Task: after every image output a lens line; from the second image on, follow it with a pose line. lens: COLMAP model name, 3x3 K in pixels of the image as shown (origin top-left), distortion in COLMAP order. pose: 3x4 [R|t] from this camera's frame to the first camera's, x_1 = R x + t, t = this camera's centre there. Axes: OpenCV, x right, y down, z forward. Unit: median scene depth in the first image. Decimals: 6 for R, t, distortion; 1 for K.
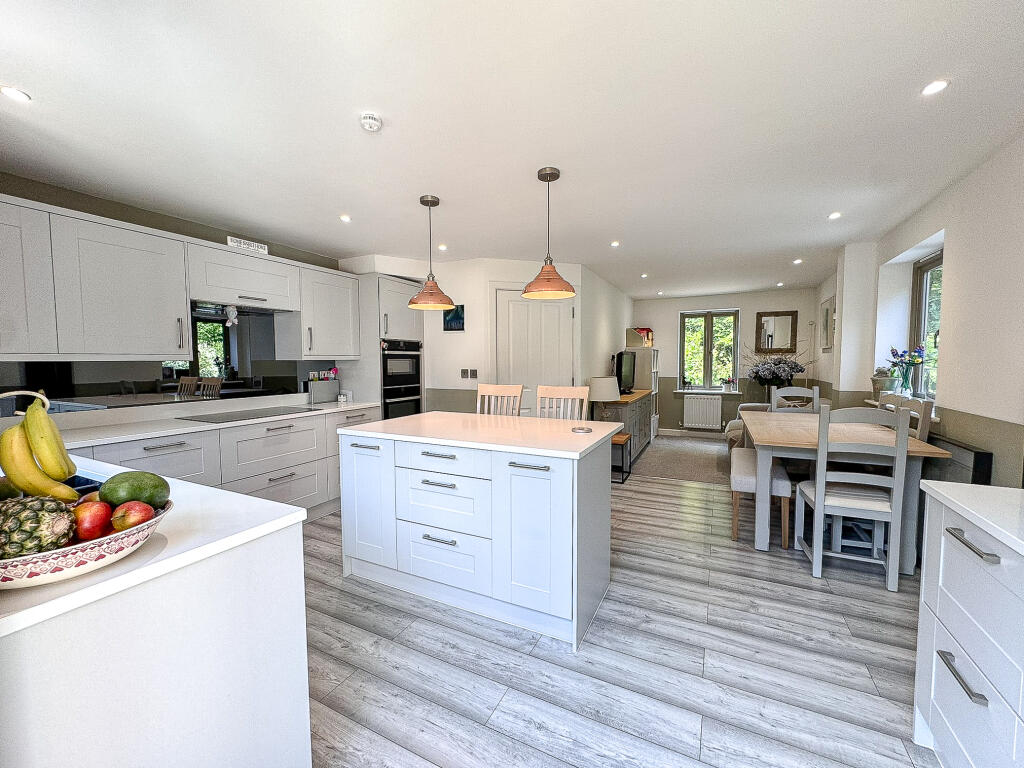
lens RADIAL K [[411.5, 0, 514.2], [0, 411.5, 385.1], [0, 0, 1]] dist [0.000930, -0.000081]
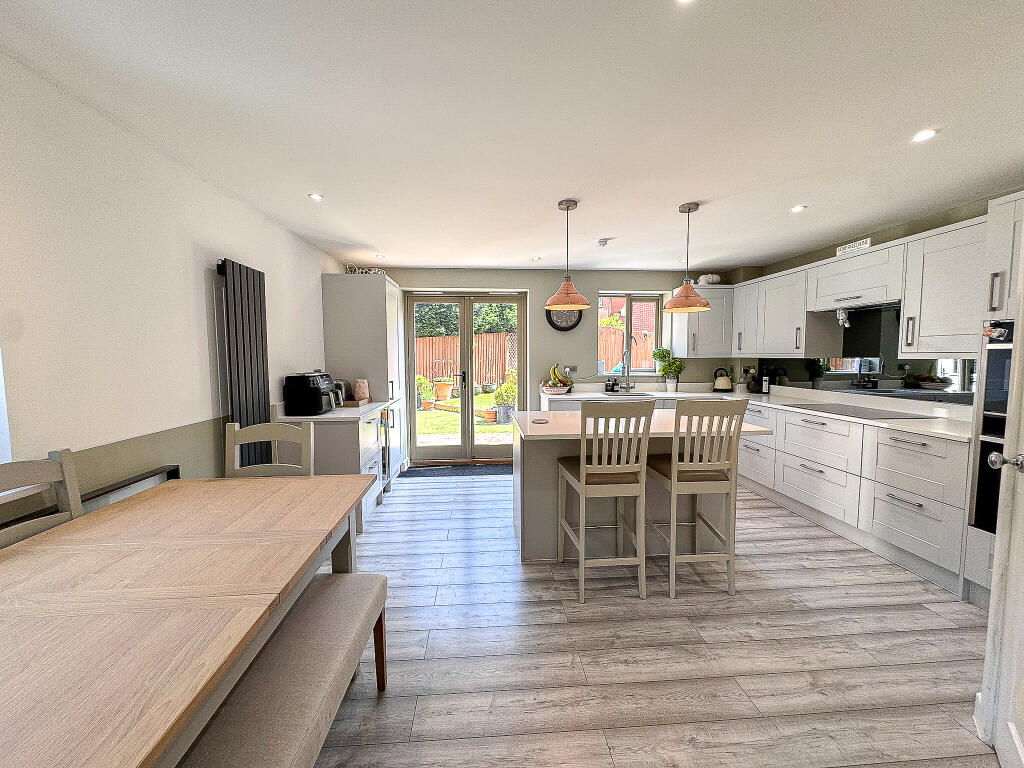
lens RADIAL K [[411.5, 0, 510.7], [0, 411.5, 383.5], [0, 0, 1]] dist [0.000930, -0.000081]
pose [[-0.855975, 0.040205, -0.515451, 0.637496], [-0.026480, 0.992254, 0.121370, -0.103708], [0.516338, 0.117539, -0.848280, 1.481421]]
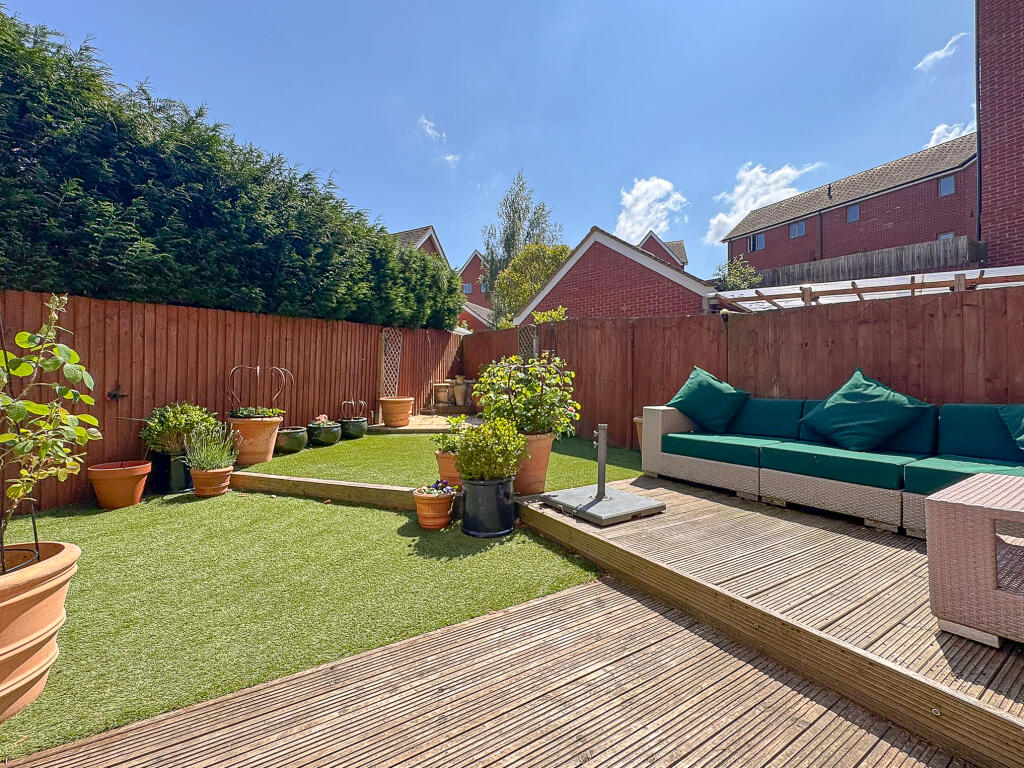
lens RADIAL K [[411.5, 0, 509.5], [0, 411.5, 384.9], [0, 0, 1]] dist [0.000930, -0.000081]
pose [[-0.531439, -0.005072, -0.847081, 0.475907], [-0.050189, 0.998414, 0.025508, -0.038203], [0.845608, 0.056070, -0.530851, 0.978437]]
